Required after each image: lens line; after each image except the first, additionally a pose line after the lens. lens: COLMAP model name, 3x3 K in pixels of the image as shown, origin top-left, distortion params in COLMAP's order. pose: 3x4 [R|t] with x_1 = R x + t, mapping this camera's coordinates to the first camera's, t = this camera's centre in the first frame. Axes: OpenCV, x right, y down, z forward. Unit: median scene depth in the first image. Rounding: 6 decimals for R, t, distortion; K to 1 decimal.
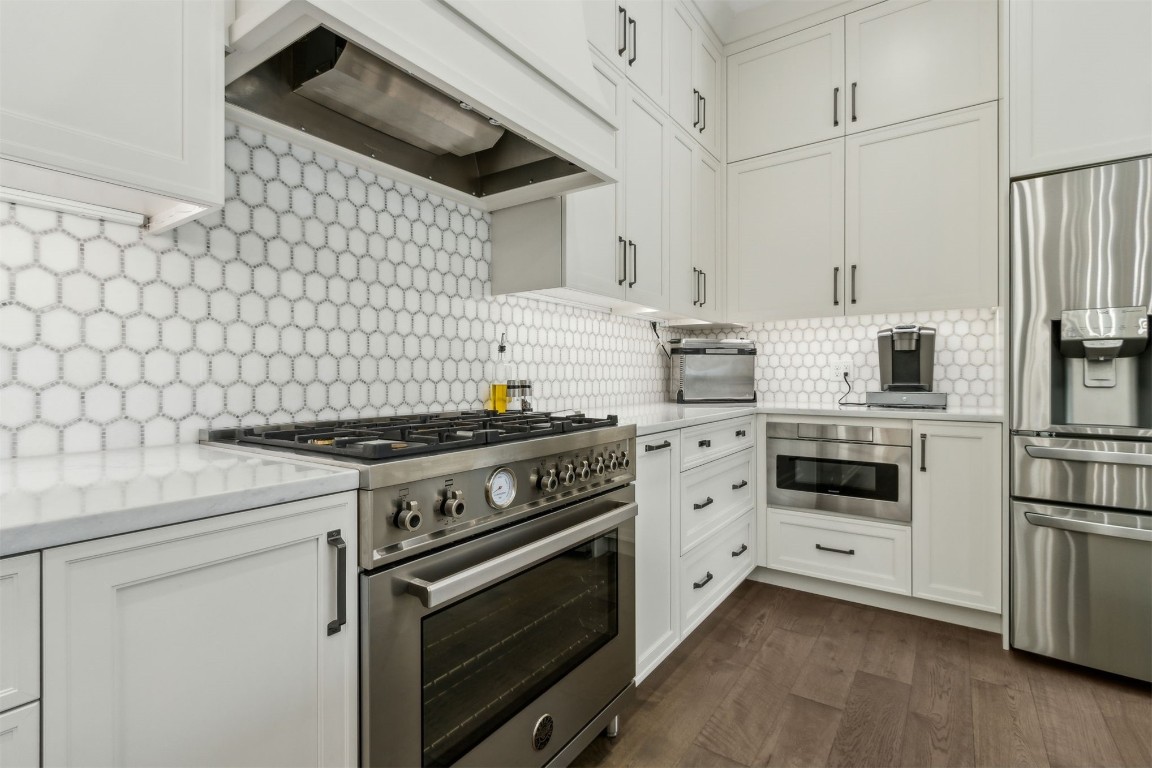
lens RADIAL K [[519.6, 0, 572.4], [0, 519.6, 382.6], [0, 0, 1]] dist [0.003417, -0.000758]
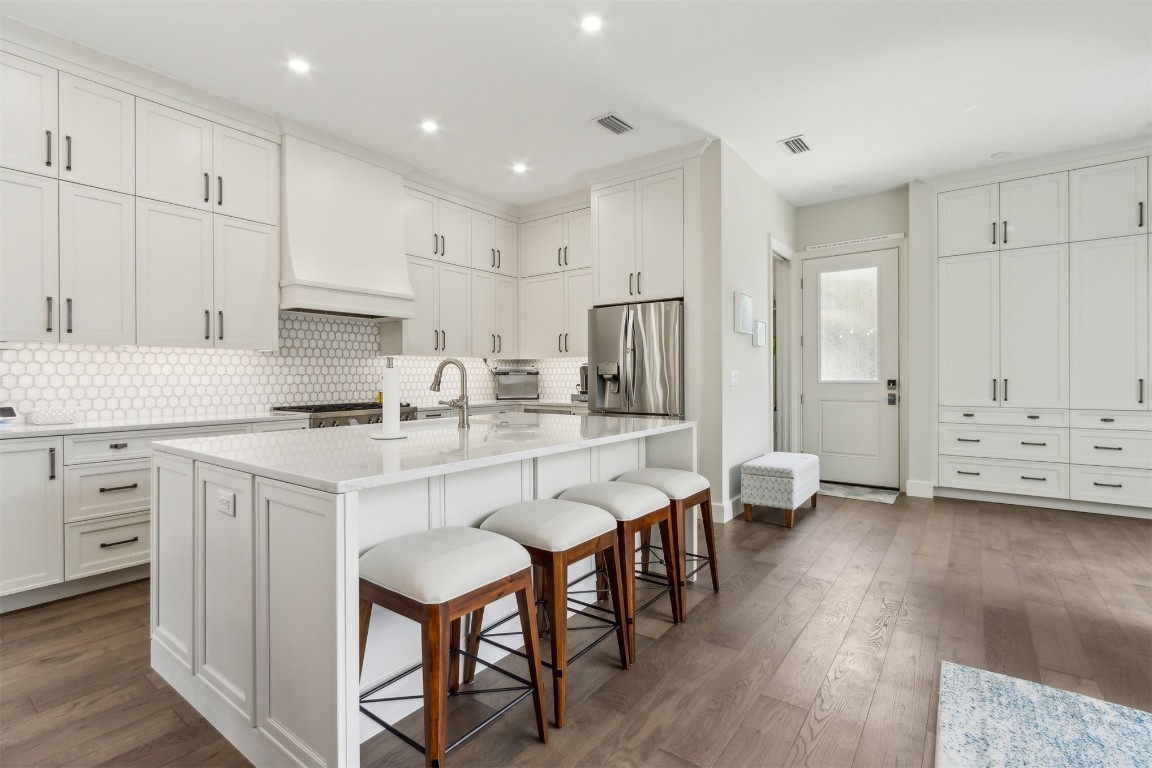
lens RADIAL K [[519.6, 0, 582.1], [0, 519.6, 379.4], [0, 0, 1]] dist [0.003417, -0.000758]
pose [[0.999675, -0.007016, -0.024496, 0.990581], [0.006865, 0.999957, -0.006247, -0.040016], [0.024539, 0.006077, 0.999680, -1.654643]]
